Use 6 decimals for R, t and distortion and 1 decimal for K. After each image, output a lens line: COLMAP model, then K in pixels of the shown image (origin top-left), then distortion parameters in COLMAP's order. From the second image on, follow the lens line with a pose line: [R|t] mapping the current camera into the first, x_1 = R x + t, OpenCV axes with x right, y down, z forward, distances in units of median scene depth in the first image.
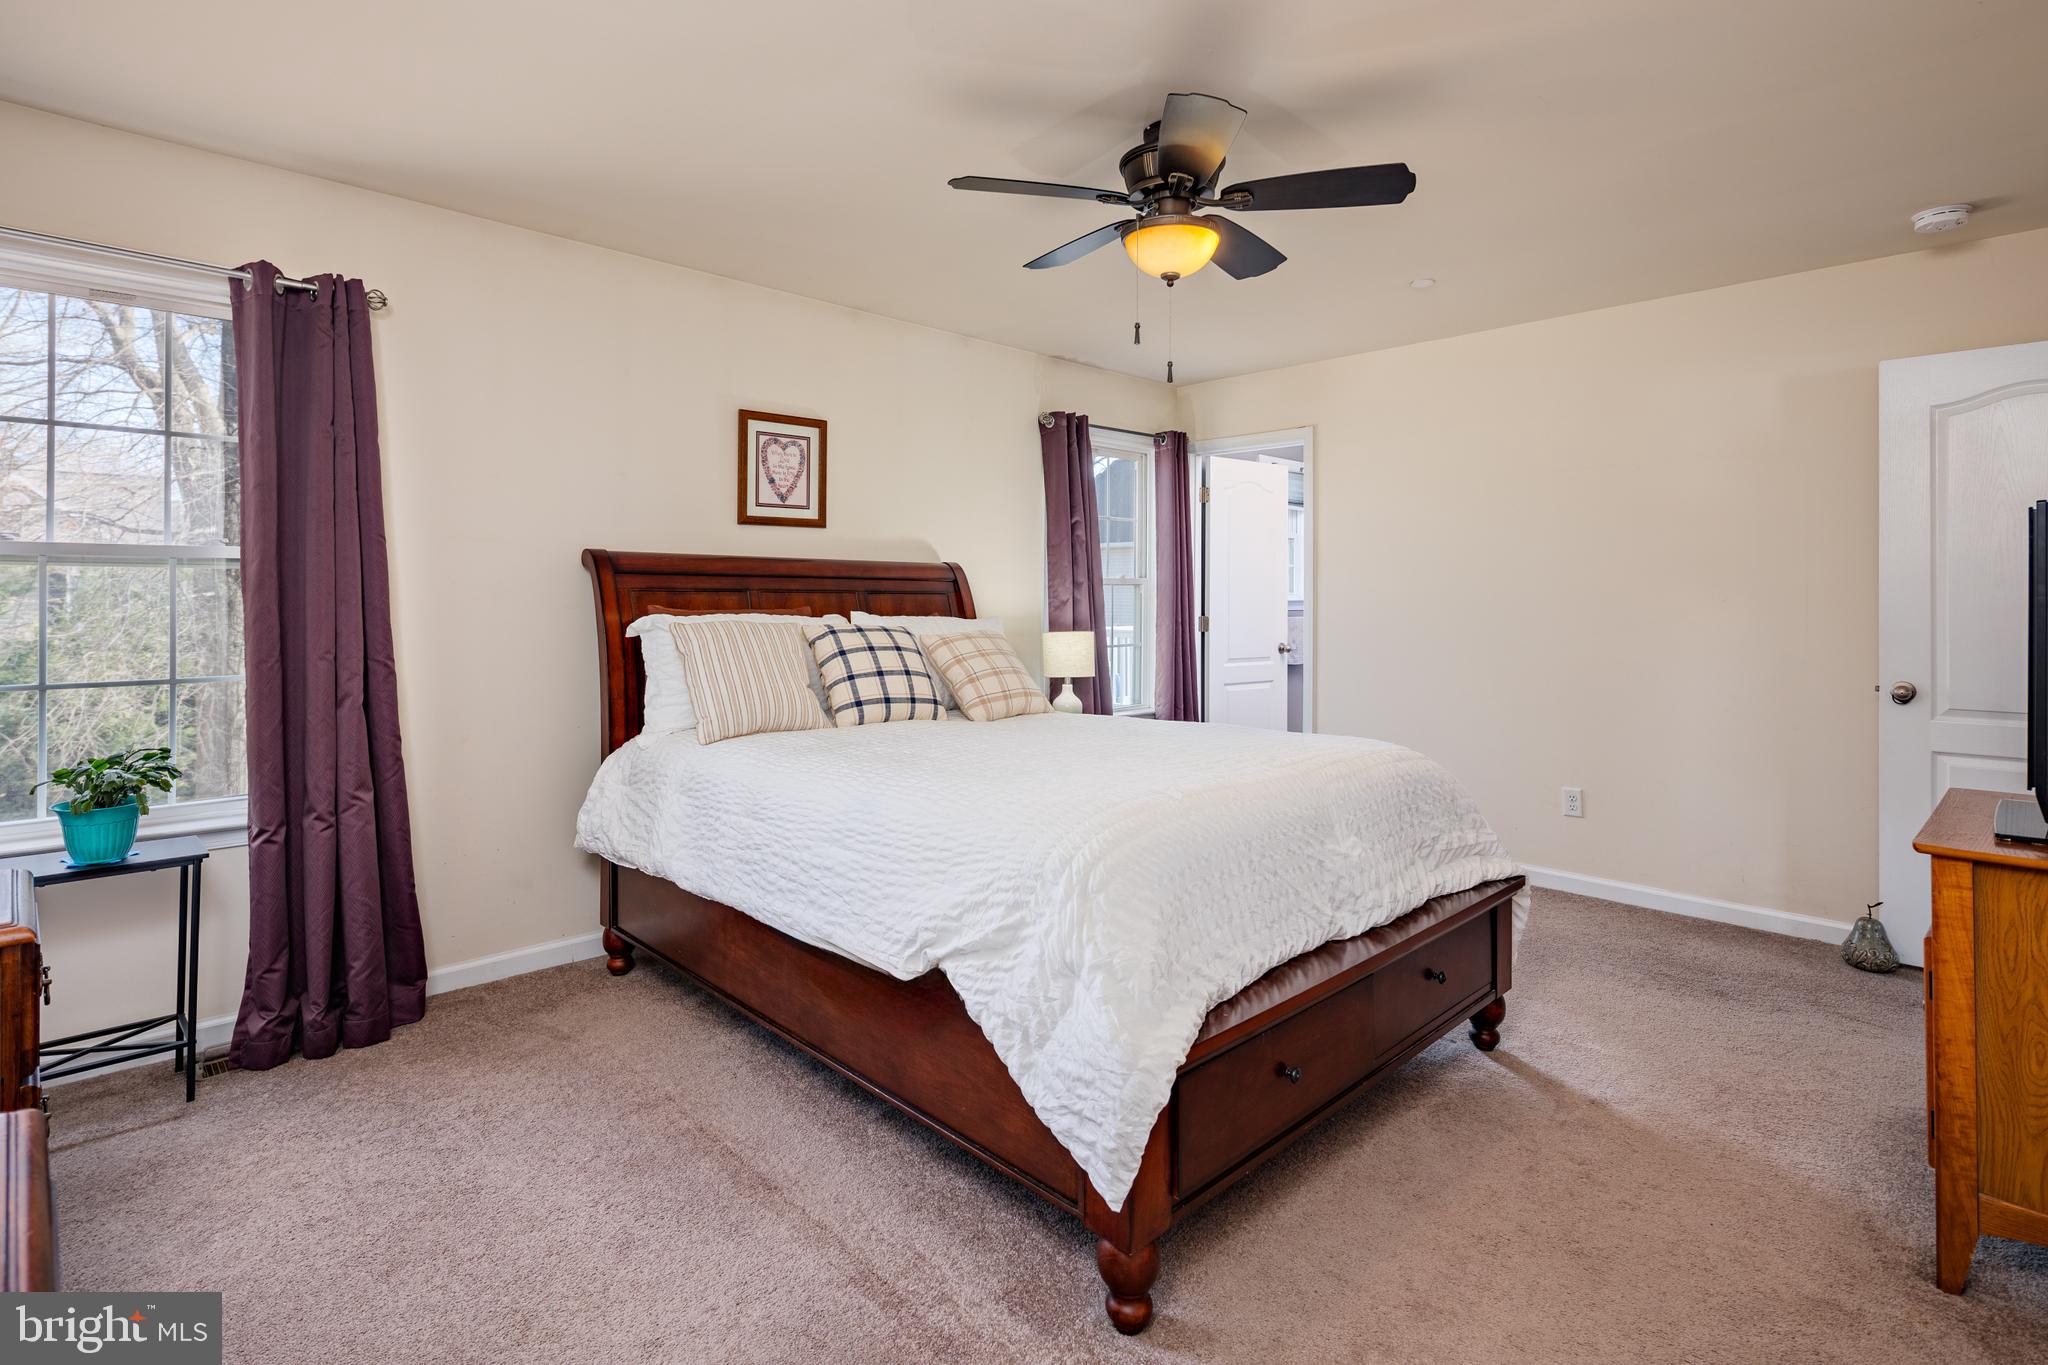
lens RADIAL K [[1003.1, 0, 1021.4], [0, 1003.1, 596.0], [0, 0, 1]] dist [-0.001684, -0.000295]
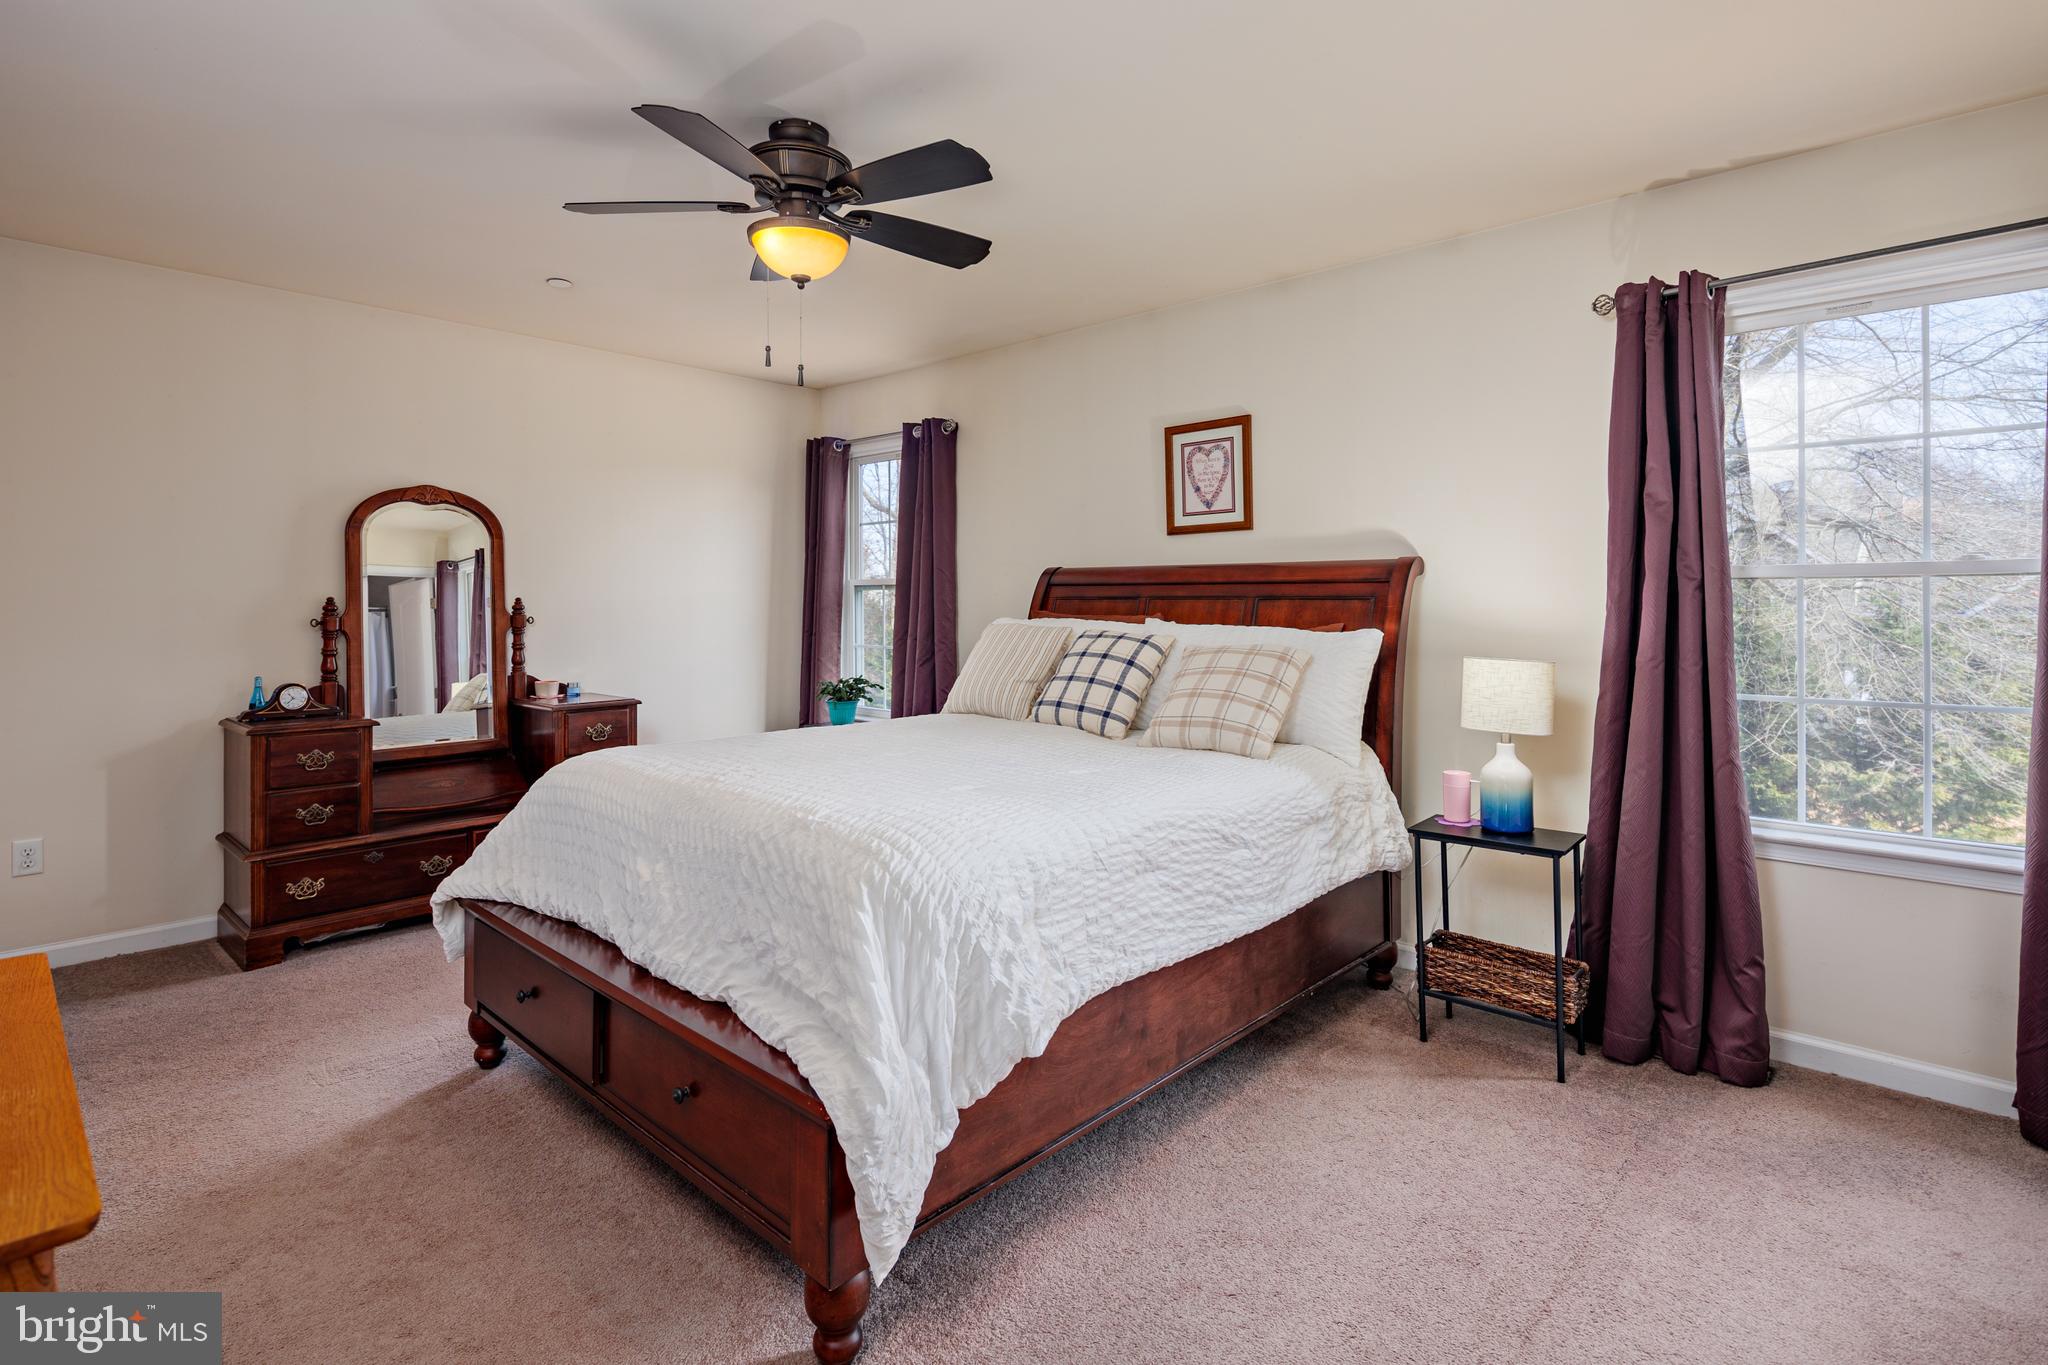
lens RADIAL K [[1020.2, 0, 1020.7], [0, 1020.2, 595.1], [0, 0, 1]] dist [0.021541, 0.000162]
pose [[0.044884, -0.010213, -0.998940, 0.767674], [-0.001458, 0.999946, -0.010288, 0.002899], [0.998991, 0.001919, 0.044867, 0.771133]]
